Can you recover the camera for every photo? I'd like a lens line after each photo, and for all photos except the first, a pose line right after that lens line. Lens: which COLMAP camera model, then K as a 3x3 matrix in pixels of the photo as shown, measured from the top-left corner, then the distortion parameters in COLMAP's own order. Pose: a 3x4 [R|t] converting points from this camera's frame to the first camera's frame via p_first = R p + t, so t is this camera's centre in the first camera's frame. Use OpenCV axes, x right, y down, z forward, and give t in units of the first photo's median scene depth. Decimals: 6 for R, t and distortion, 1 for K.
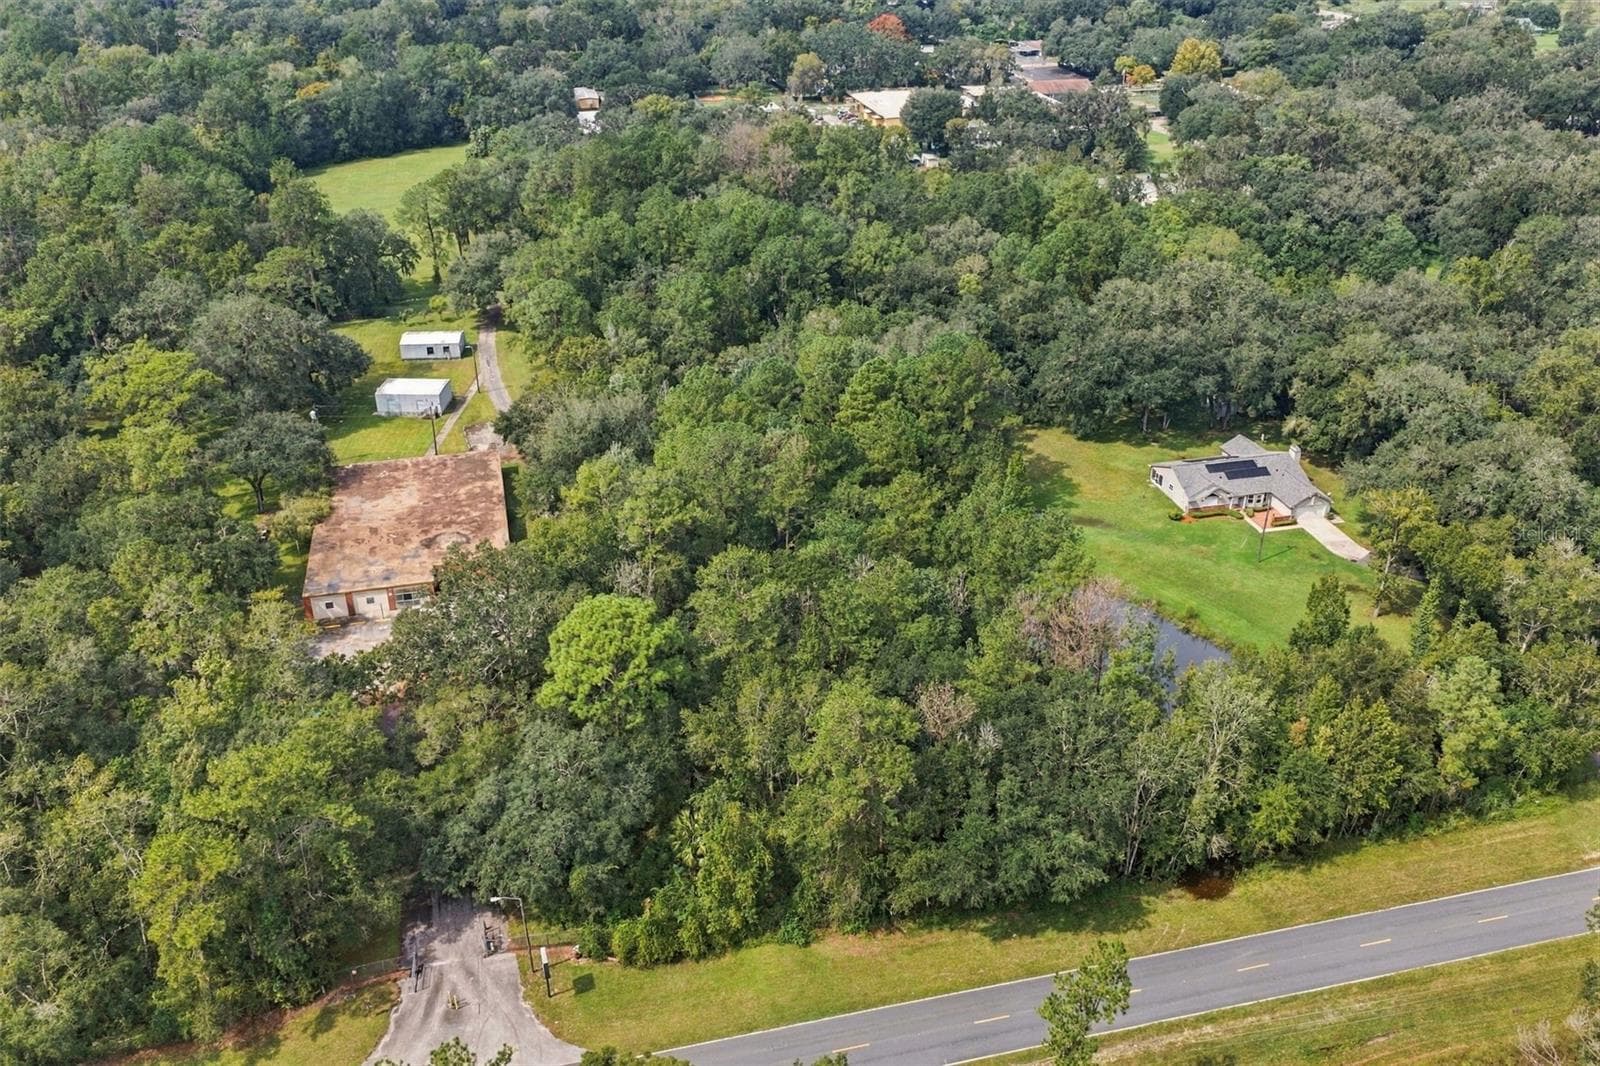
lens RADIAL K [[1332.8, 0, 798.3], [0, 1332.8, 536.1], [0, 0, 1]] dist [0.017606, -0.032098]
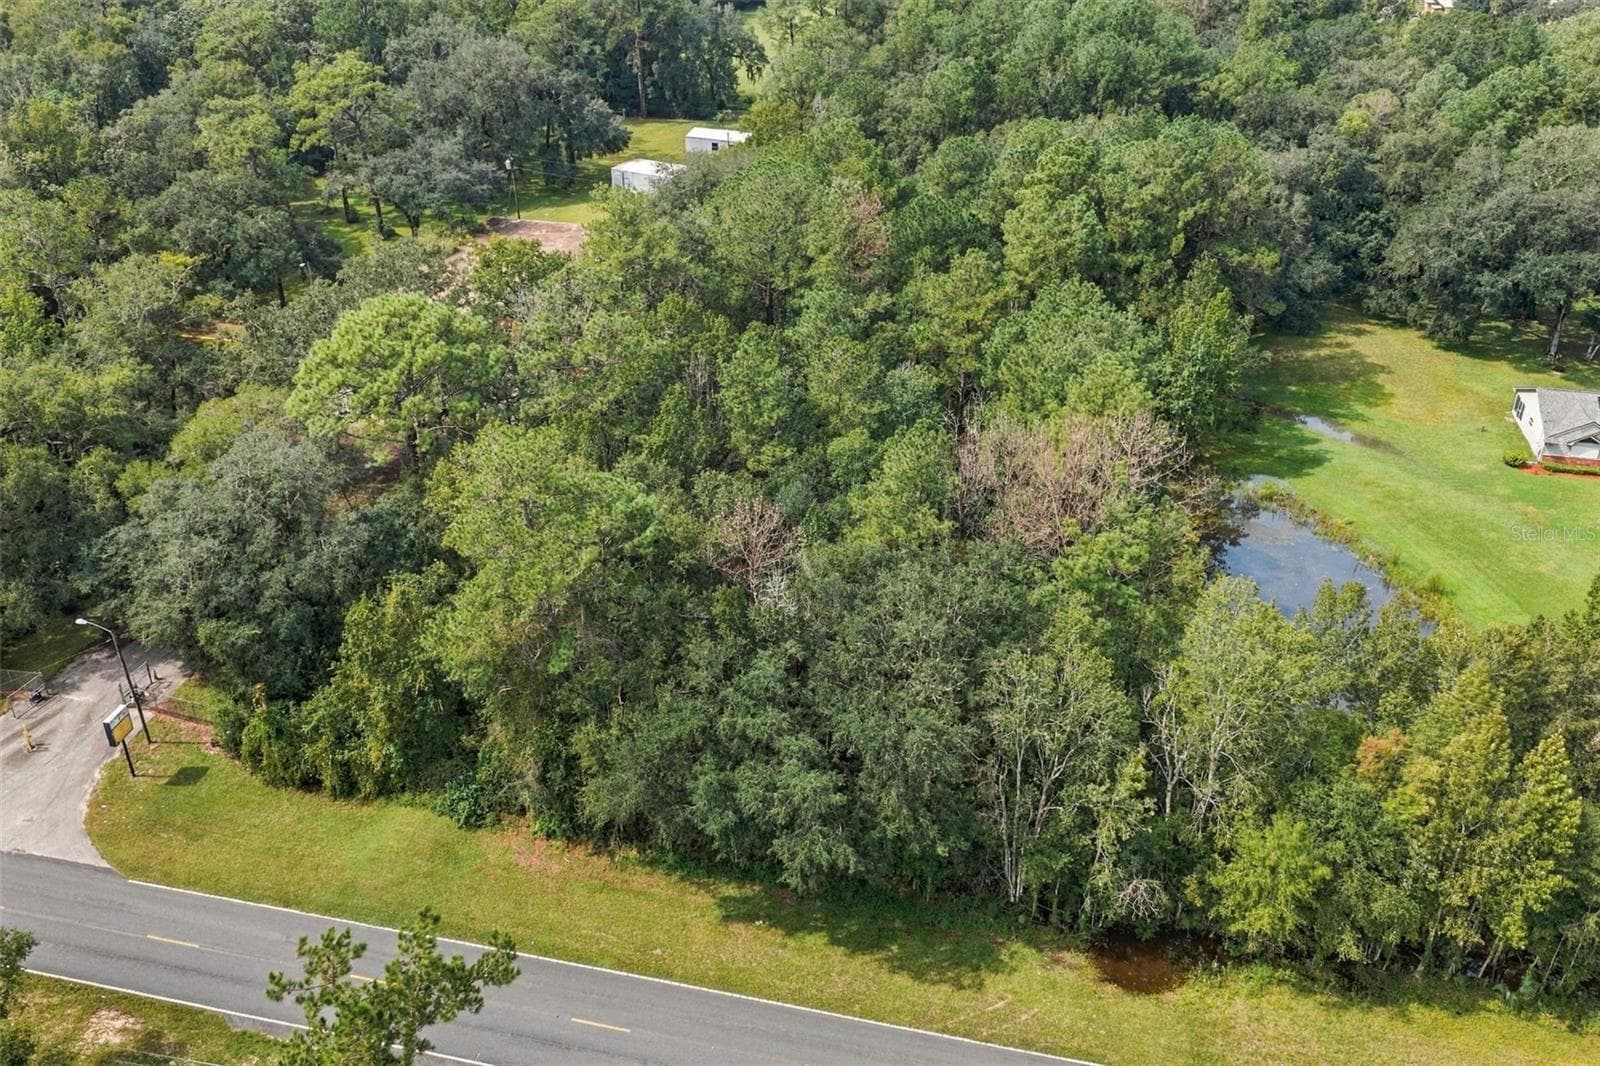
lens RADIAL K [[1332.8, 0, 796.6], [0, 1332.8, 536.8], [0, 0, 1]] dist [0.017606, -0.032098]
pose [[0.890539, 0.229070, -0.393023, 0.247808], [-0.219341, 0.973121, 0.070177, 0.053502], [0.398535, 0.023710, 0.916847, 0.292268]]
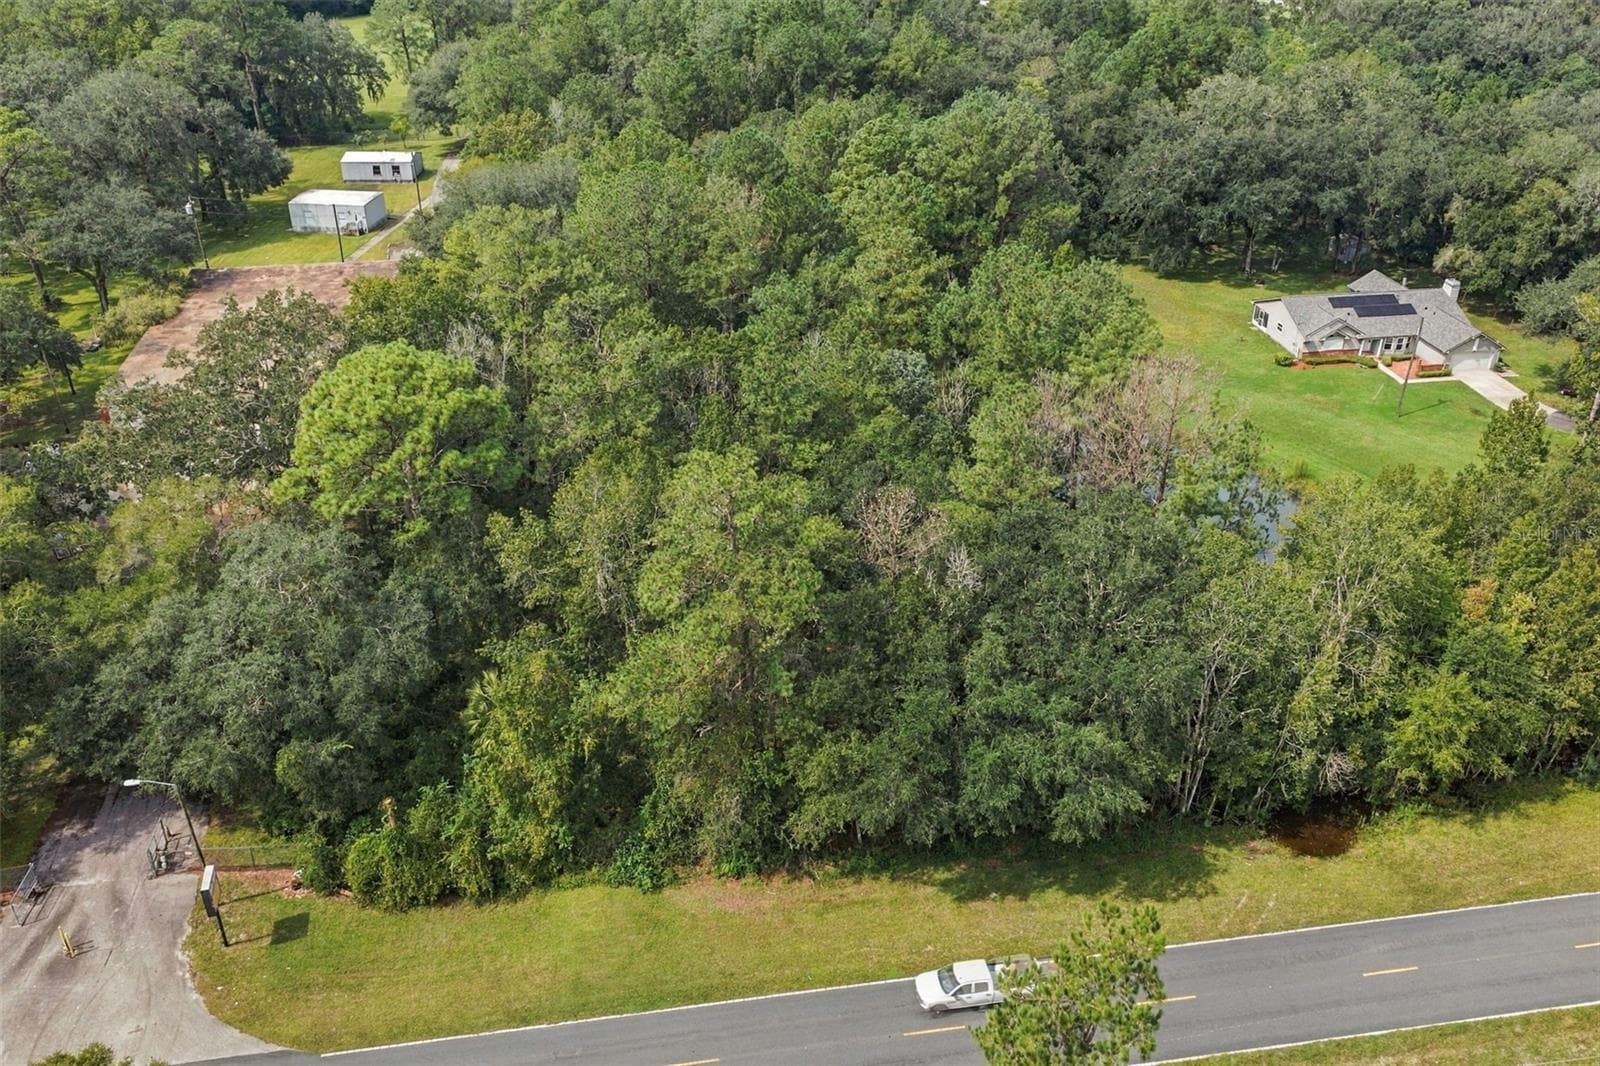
lens RADIAL K [[1332.8, 0, 798.3], [0, 1332.8, 536.7], [0, 0, 1]] dist [0.017606, -0.032098]
pose [[0.996883, 0.042919, -0.066206, 0.069800], [-0.041488, 0.998878, 0.022835, 0.080939], [0.067112, -0.020017, 0.997545, 0.250390]]
